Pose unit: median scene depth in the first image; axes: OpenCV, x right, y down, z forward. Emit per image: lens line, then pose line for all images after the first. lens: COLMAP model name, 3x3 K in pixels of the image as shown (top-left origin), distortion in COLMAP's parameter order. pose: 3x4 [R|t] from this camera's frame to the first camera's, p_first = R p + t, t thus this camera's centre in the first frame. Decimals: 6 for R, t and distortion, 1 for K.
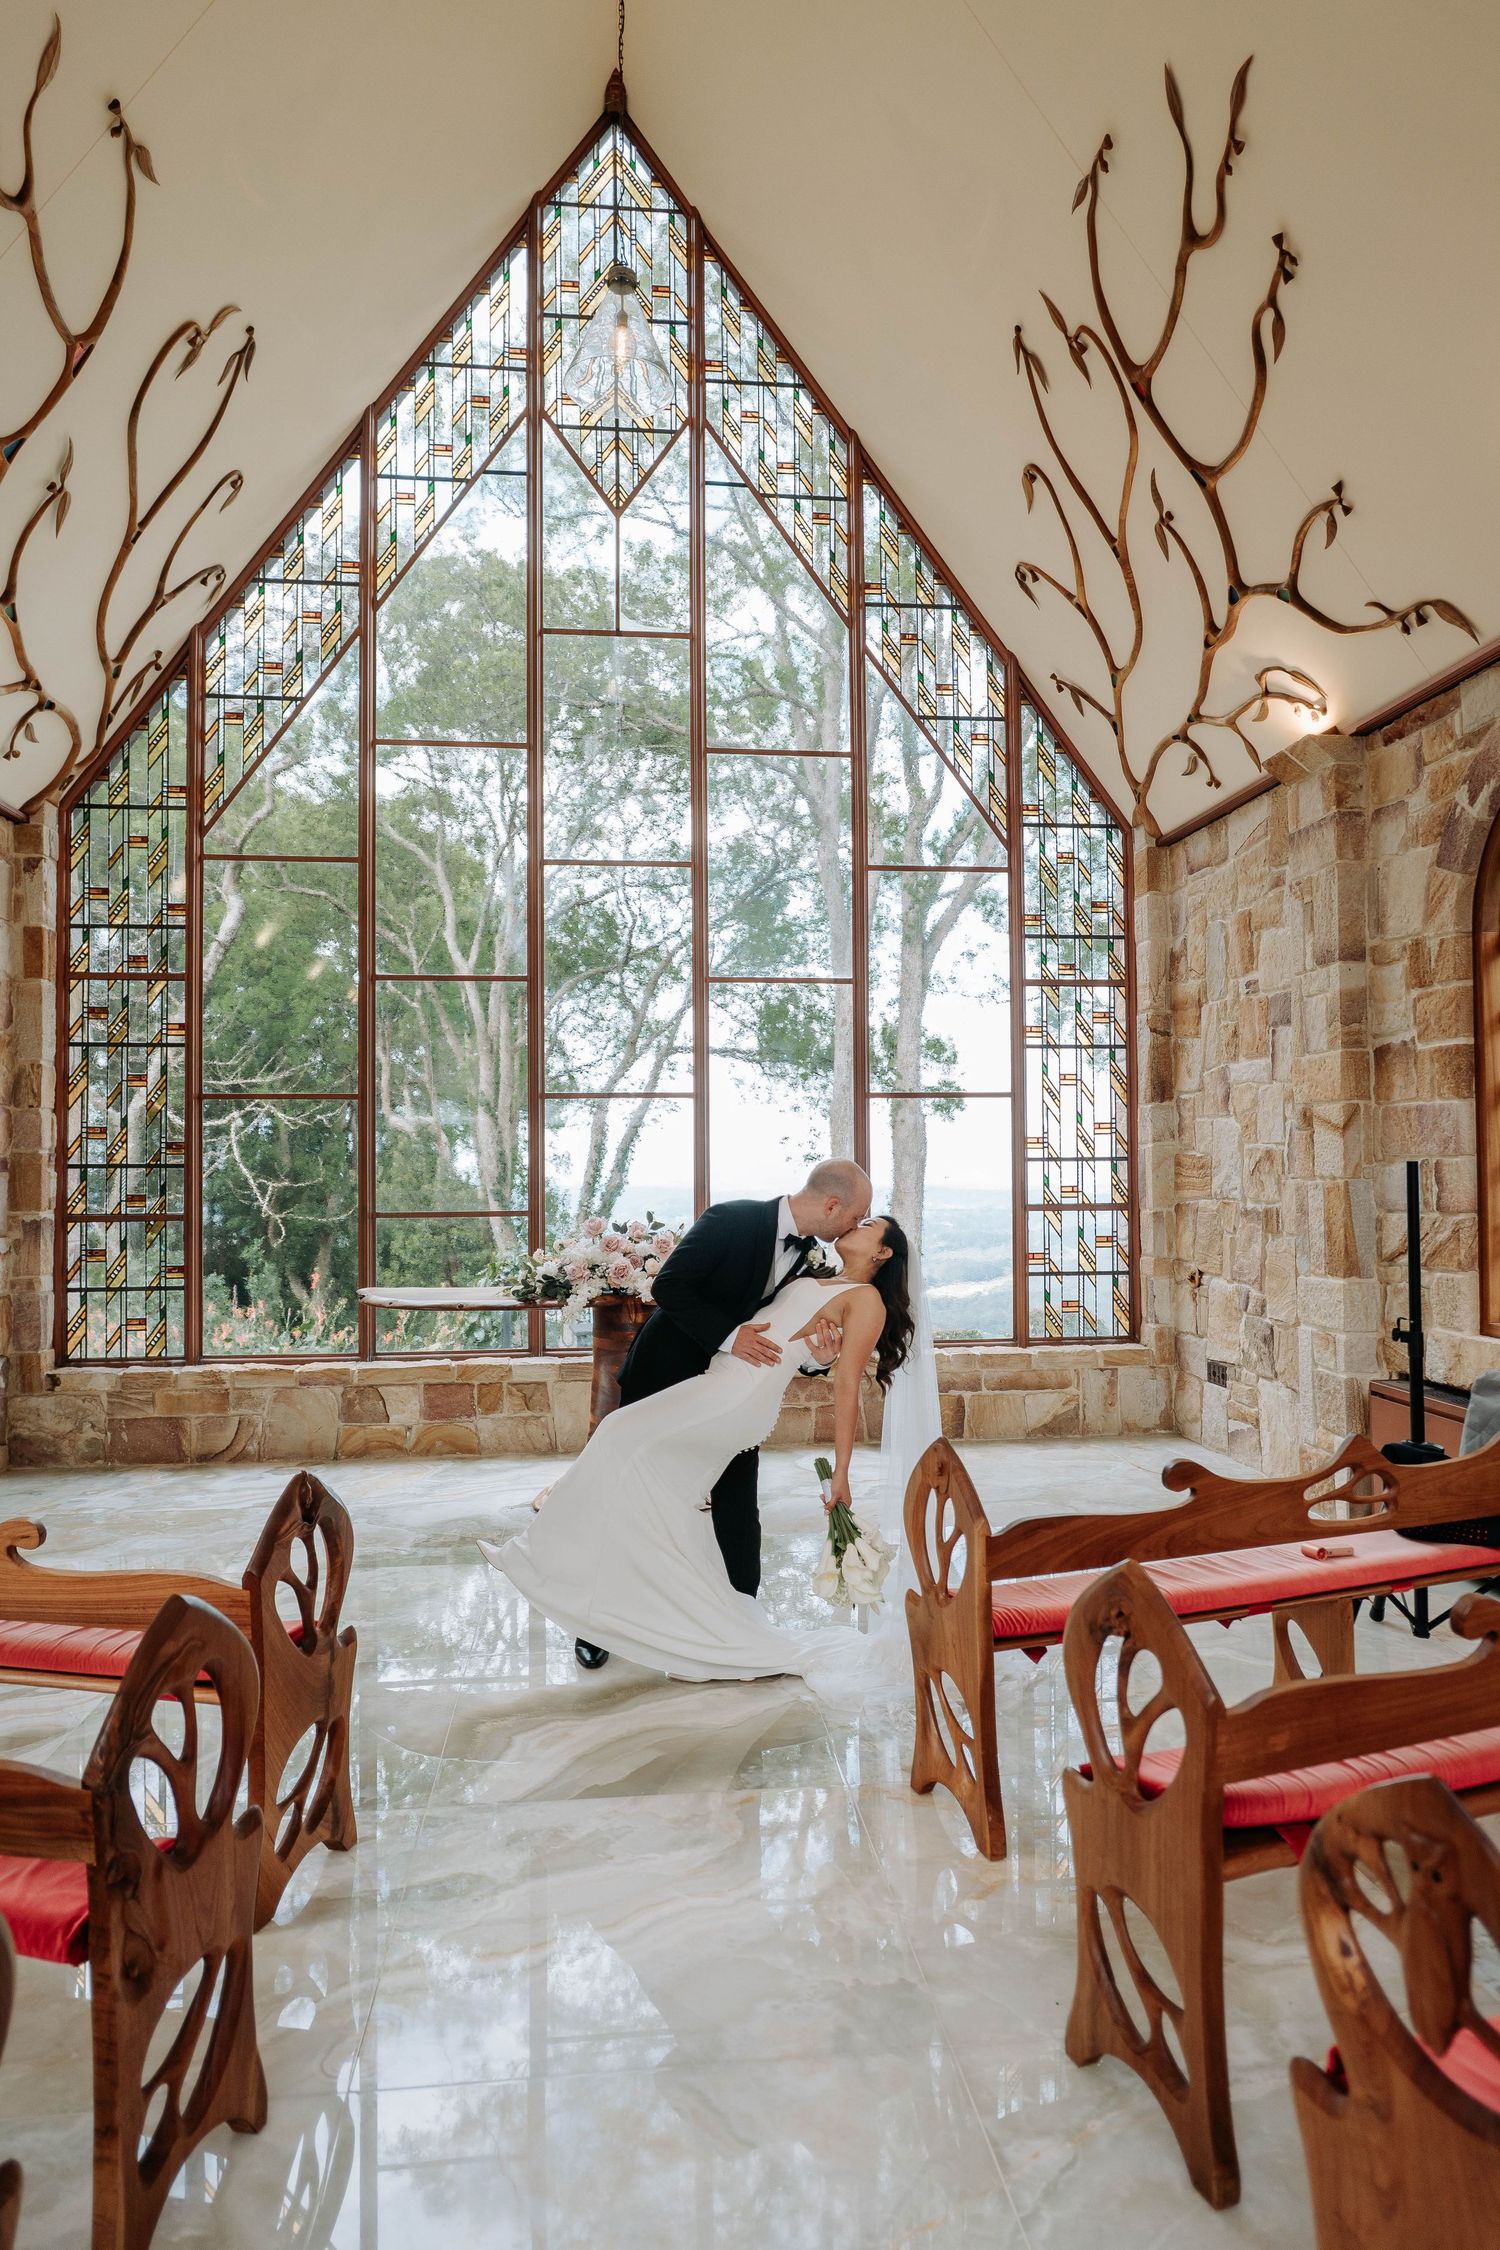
lens RADIAL K [[1386.2, 0, 750.0], [0, 1386.2, 1125.0], [0, 0, 1]] dist [-0.001191, -0.000246]
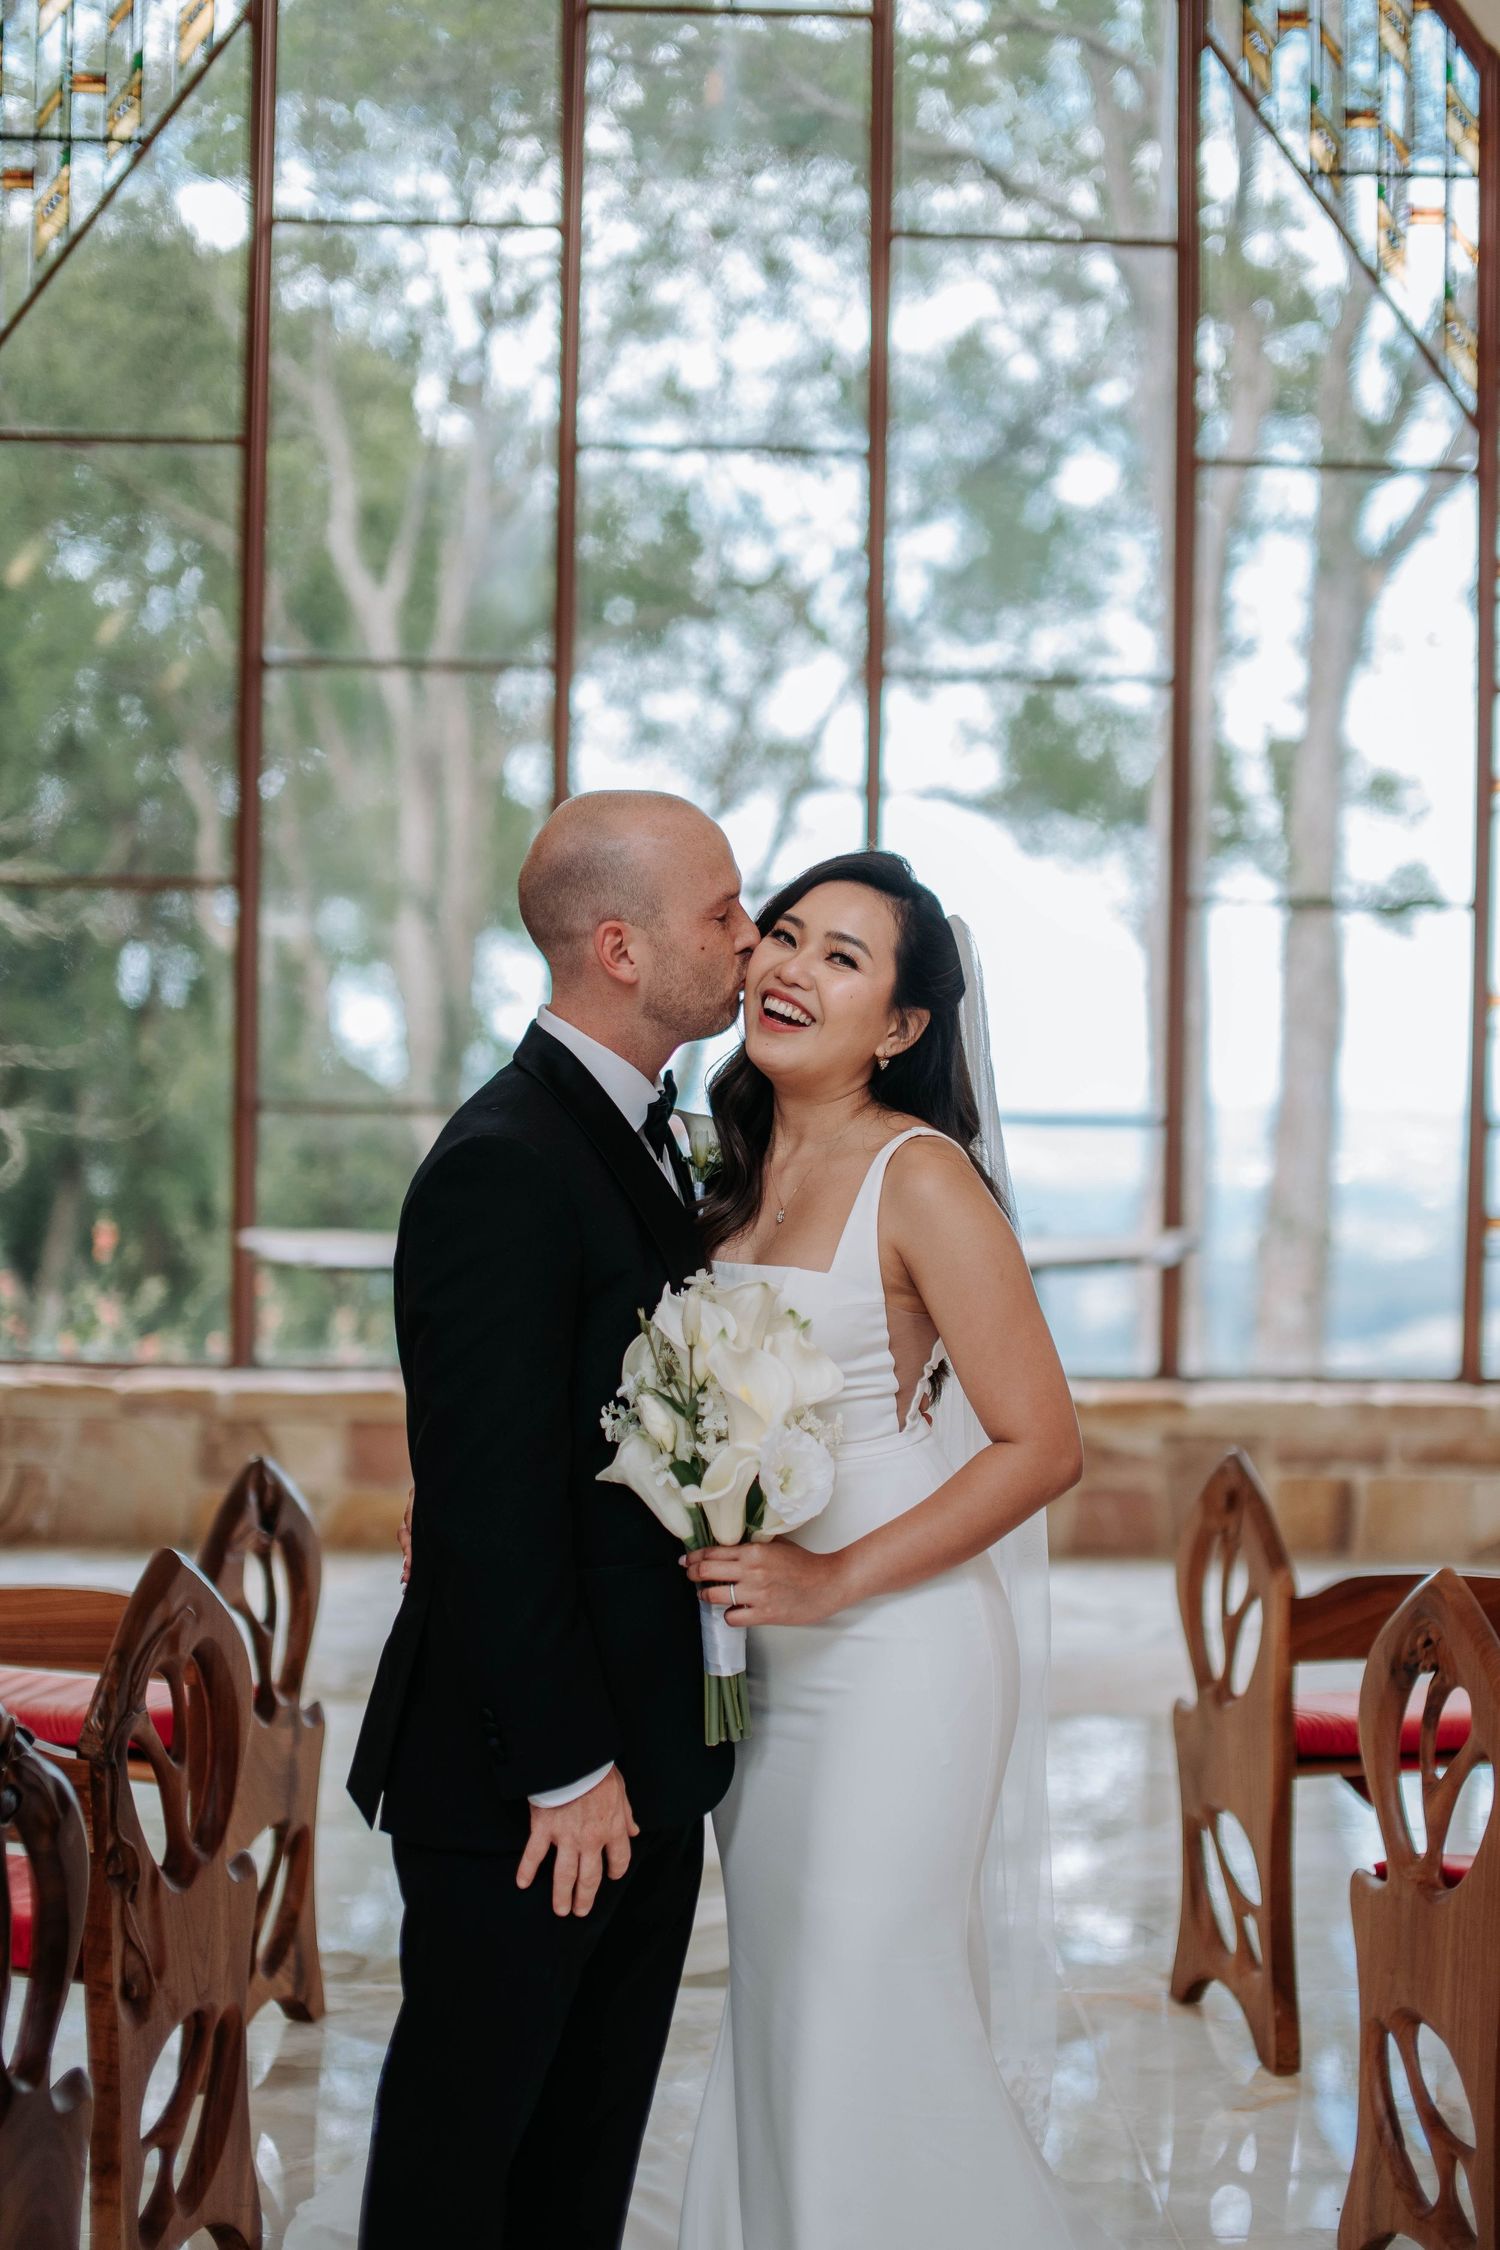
lens RADIAL K [[3160.8, 0, 750.8], [0, 3160.8, 1020.8], [0, 0, 1]] dist [-0.051115, -0.067320]
pose [[0.997060, 0.023254, -0.073008, 0.008675], [-0.021678, 0.999516, 0.022316, 0.000008], [0.073492, -0.020668, 0.997082, -0.207419]]
